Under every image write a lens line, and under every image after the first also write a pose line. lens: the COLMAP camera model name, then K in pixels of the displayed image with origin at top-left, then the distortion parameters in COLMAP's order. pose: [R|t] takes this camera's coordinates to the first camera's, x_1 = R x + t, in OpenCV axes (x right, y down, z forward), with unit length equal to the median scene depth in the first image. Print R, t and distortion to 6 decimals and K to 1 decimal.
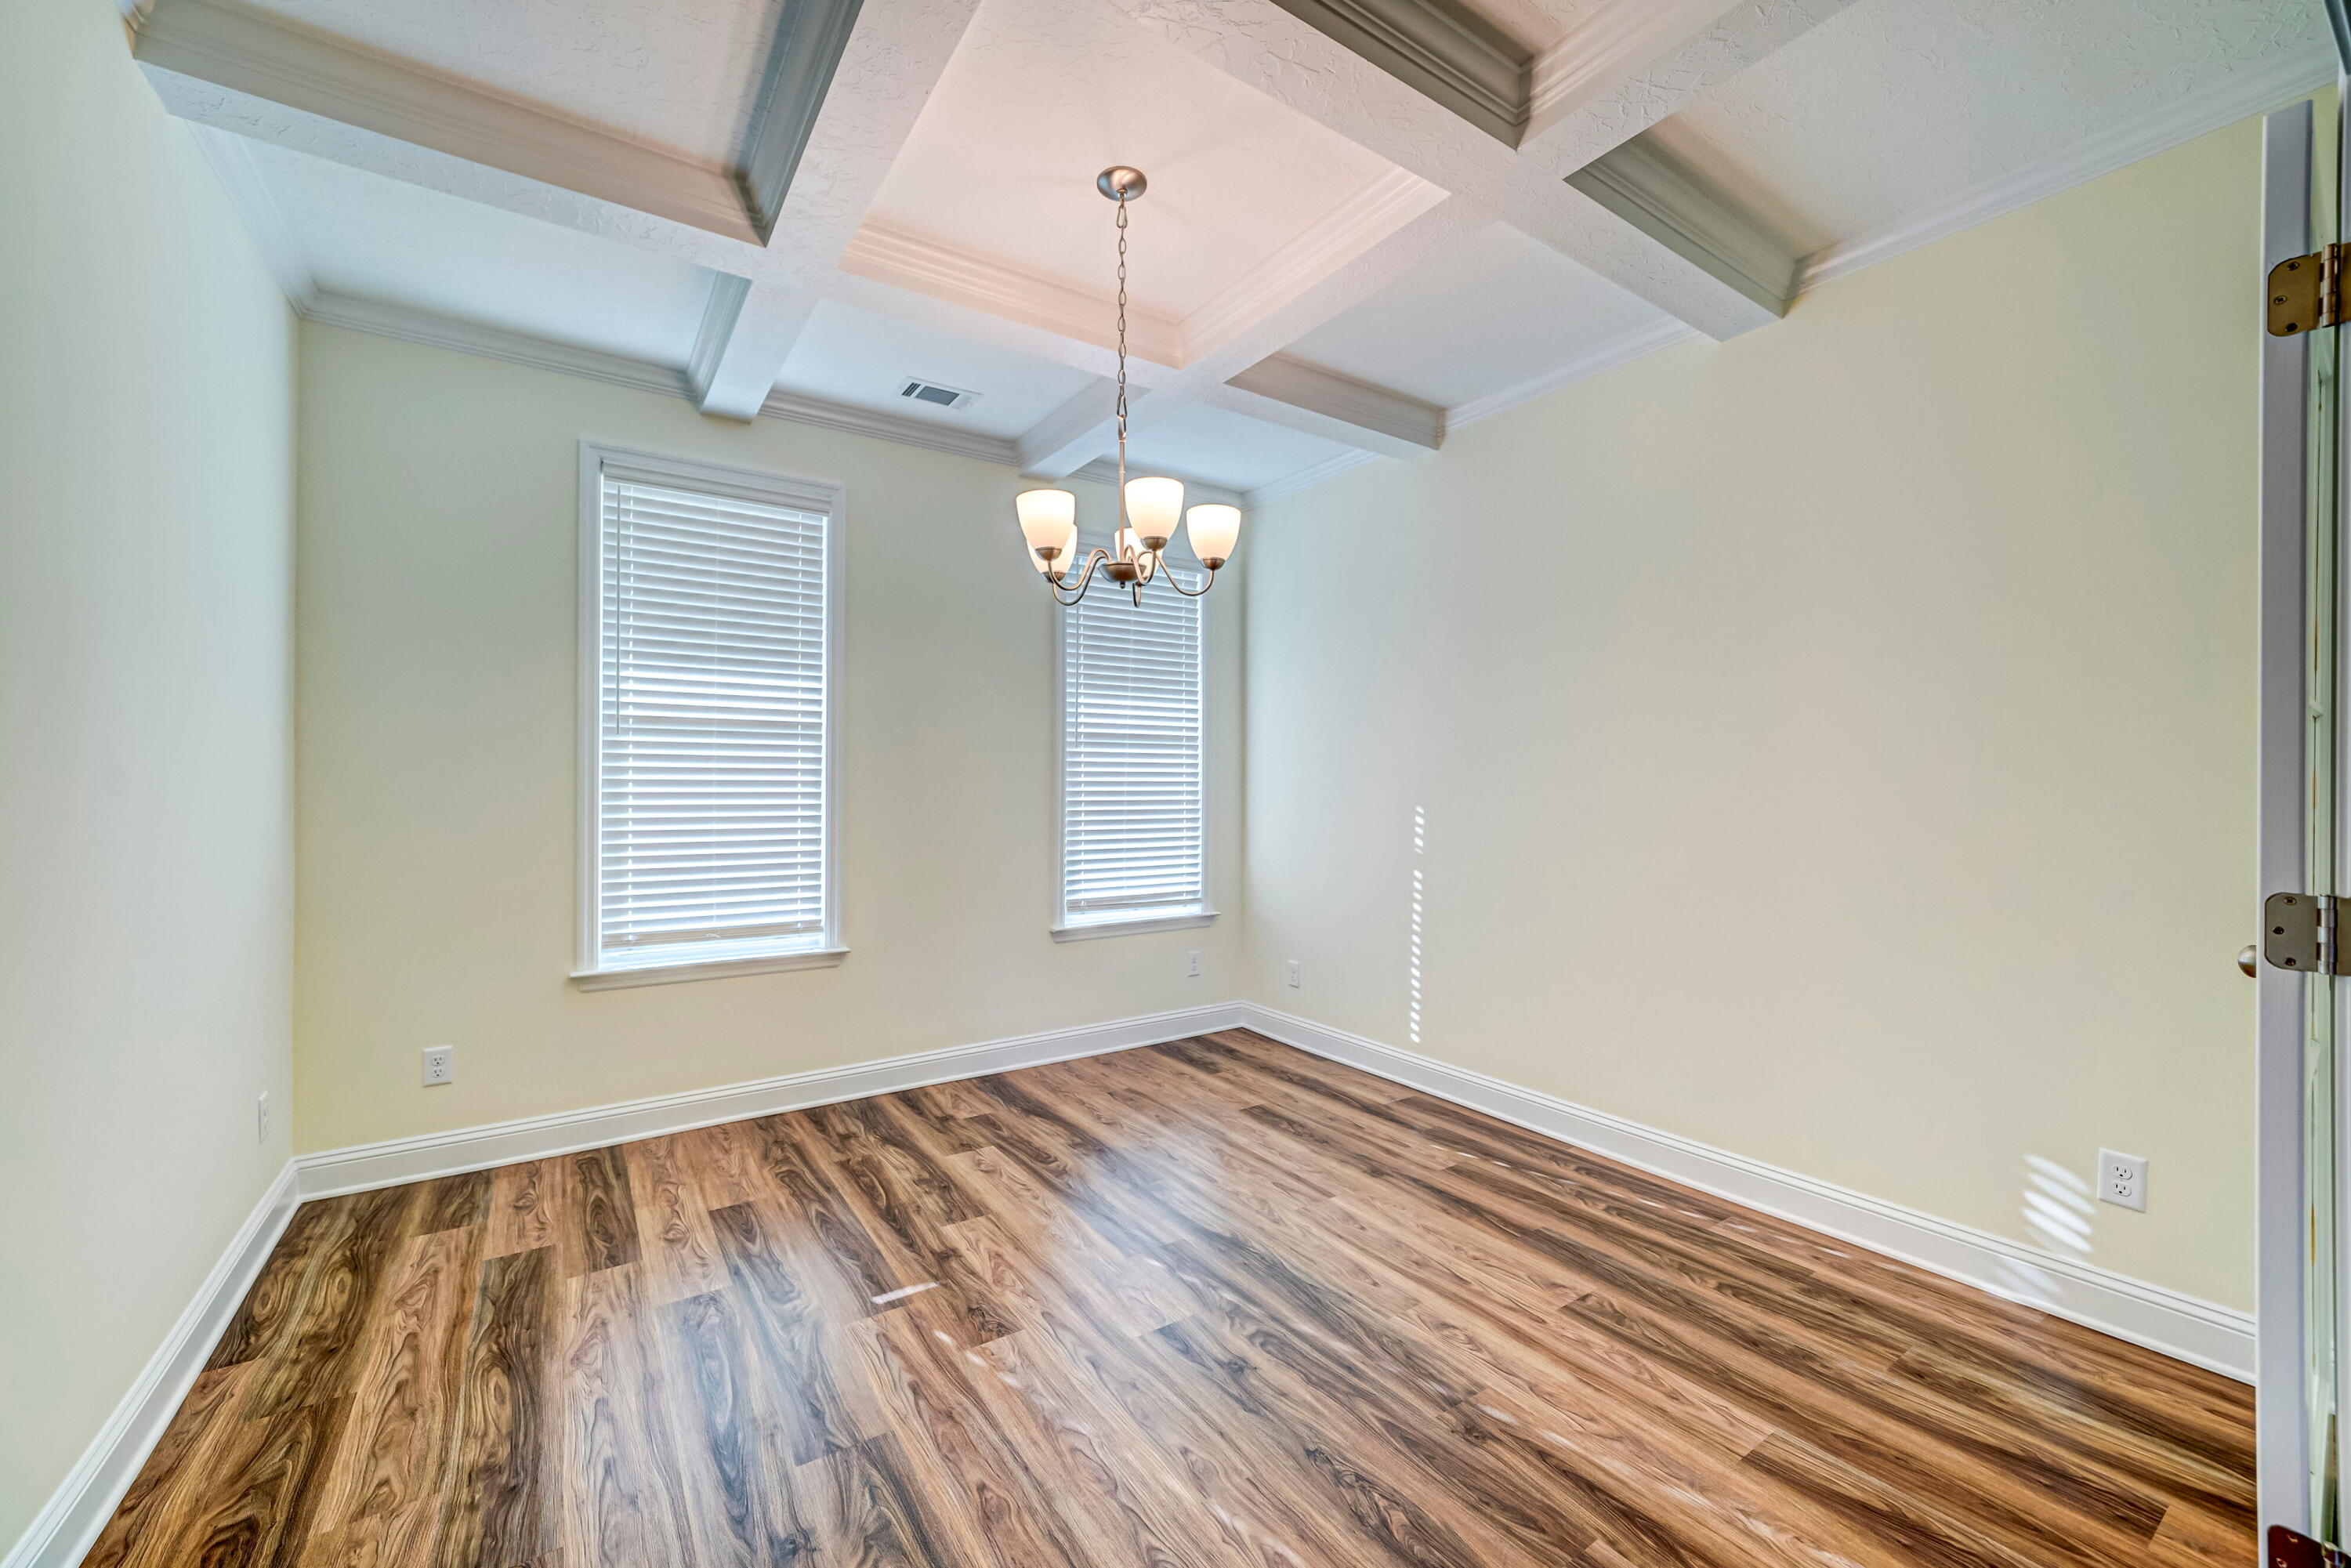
lens RADIAL K [[925.9, 0, 1155.7], [0, 925.9, 797.3], [0, 0, 1]] dist [-0.005595, 0.000672]
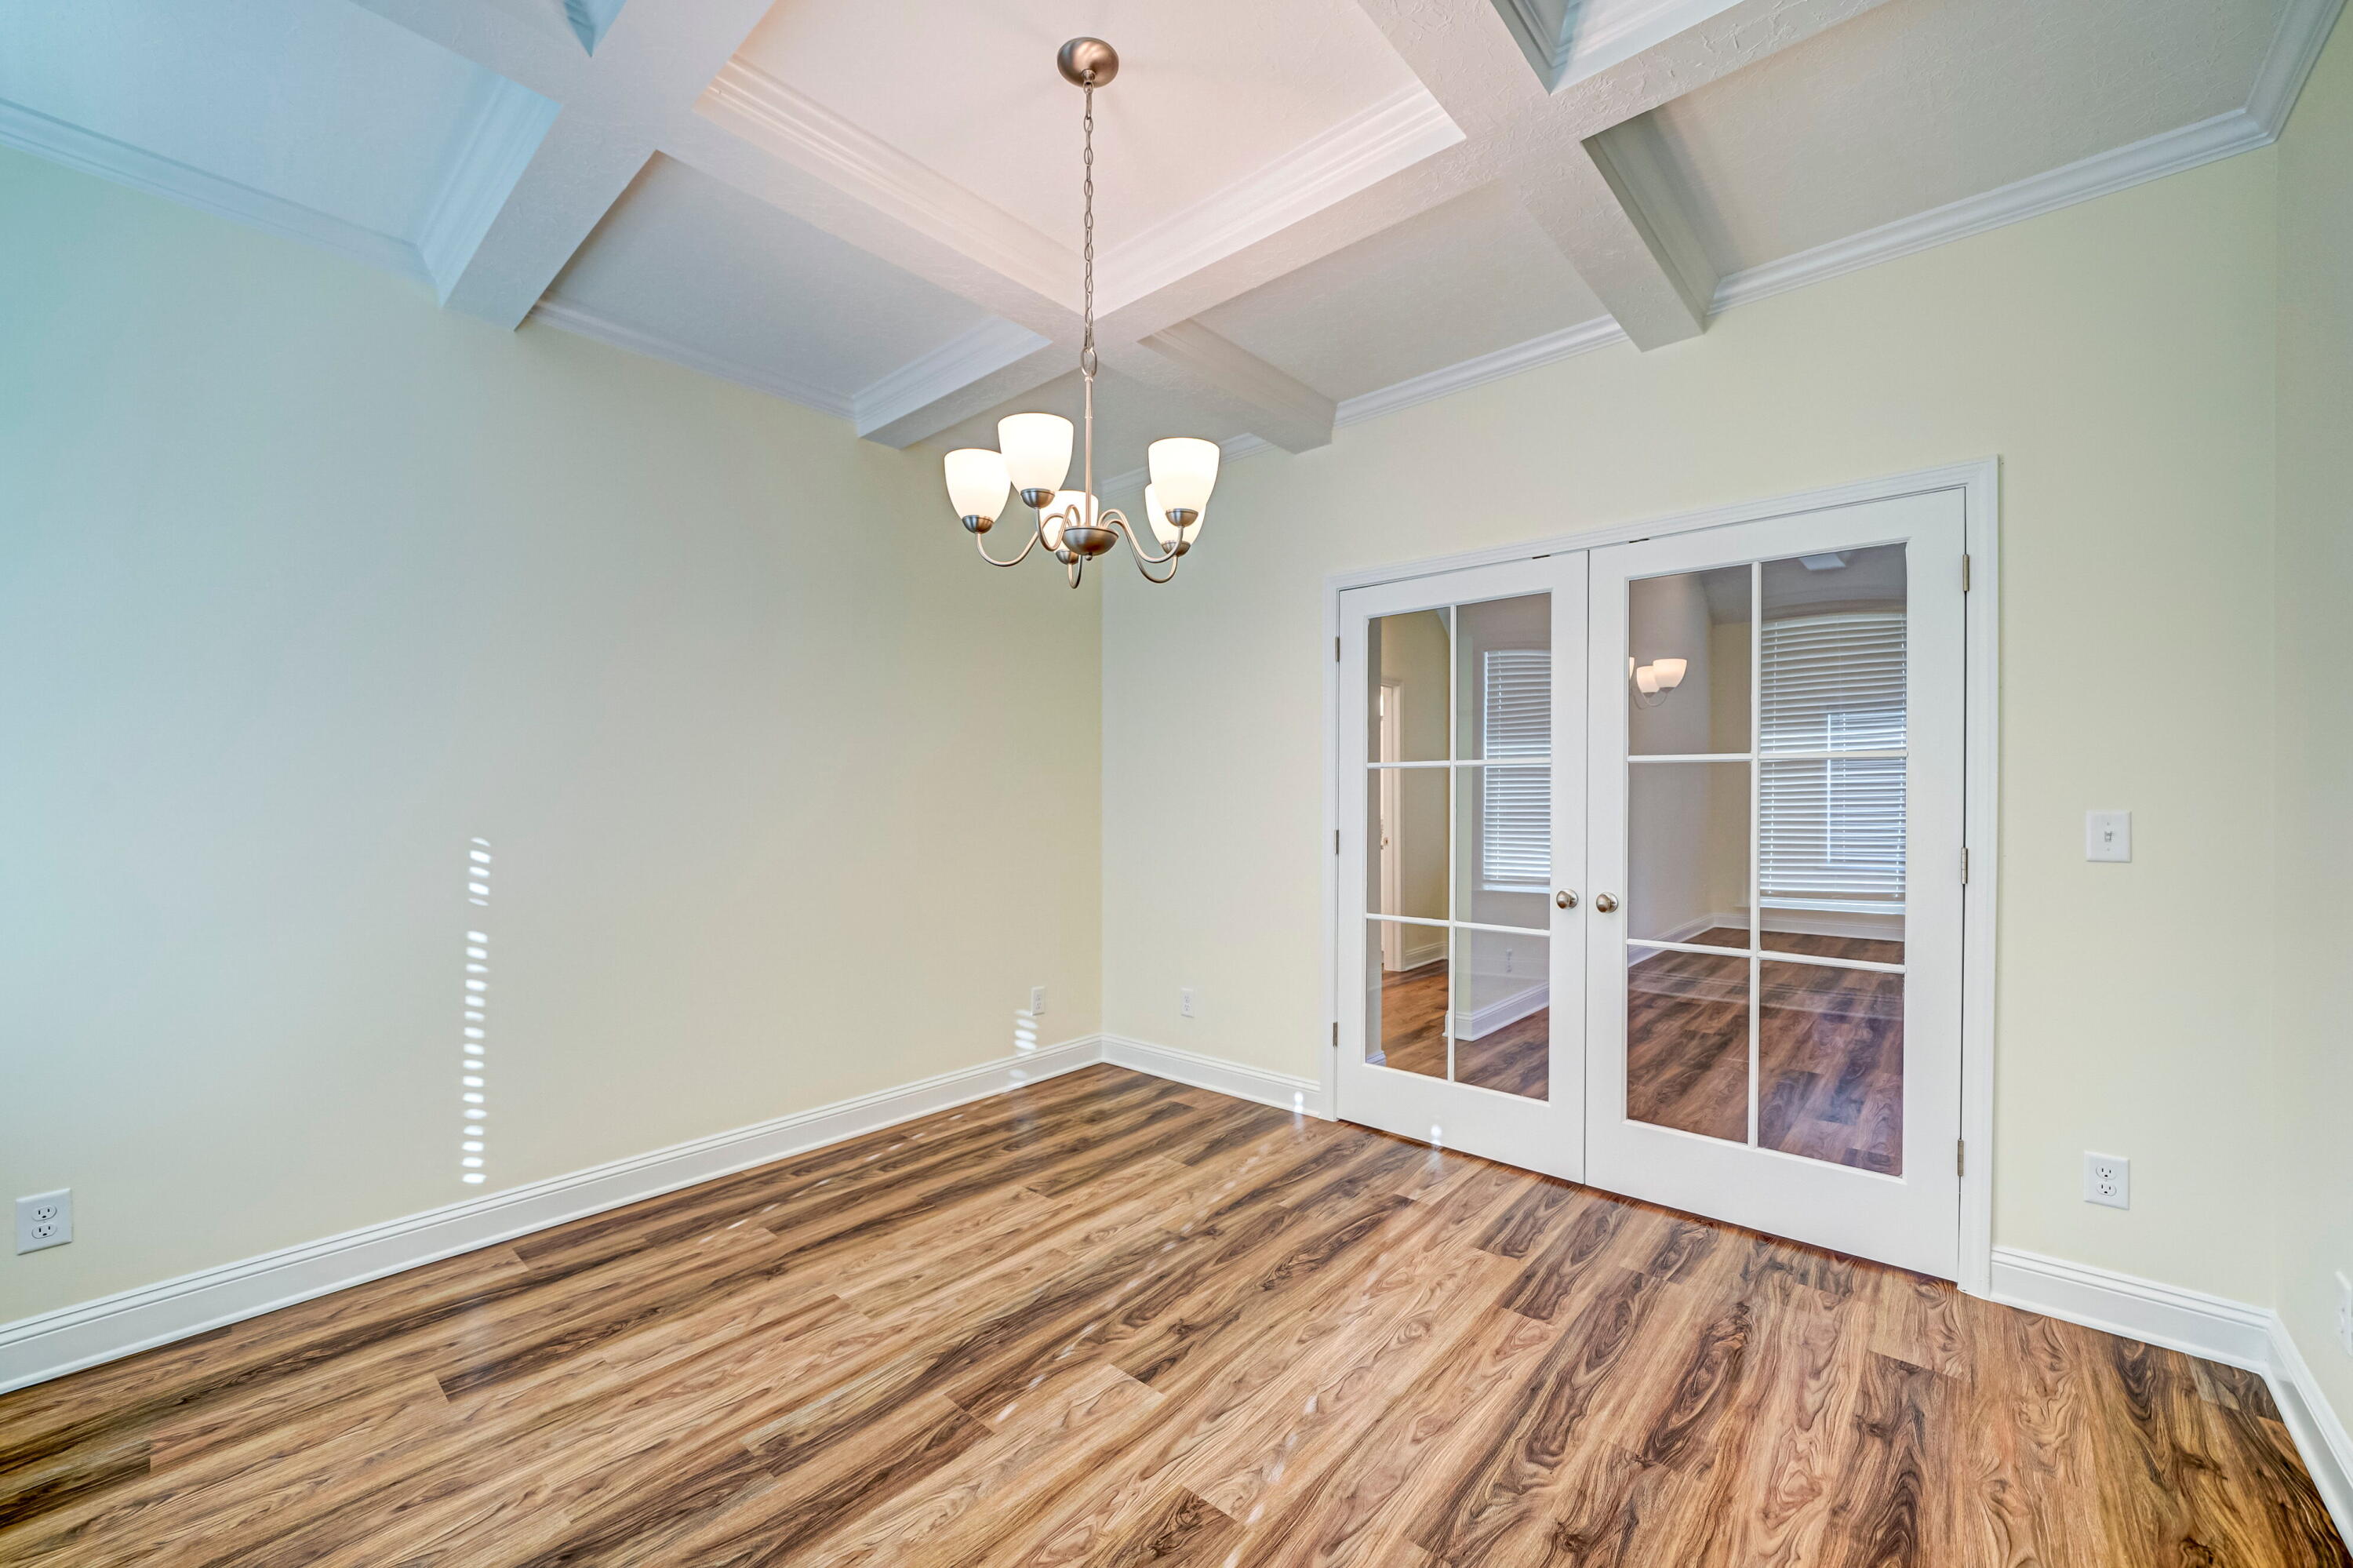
lens RADIAL K [[926.7, 0, 1156.7], [0, 926.7, 797.3], [0, 0, 1]] dist [-0.005595, 0.000672]
pose [[-0.256773, 0.000699, 0.966472, -0.809904], [0.016835, 0.999851, 0.003750, -0.023100], [-0.966325, 0.017233, -0.256746, 1.079152]]
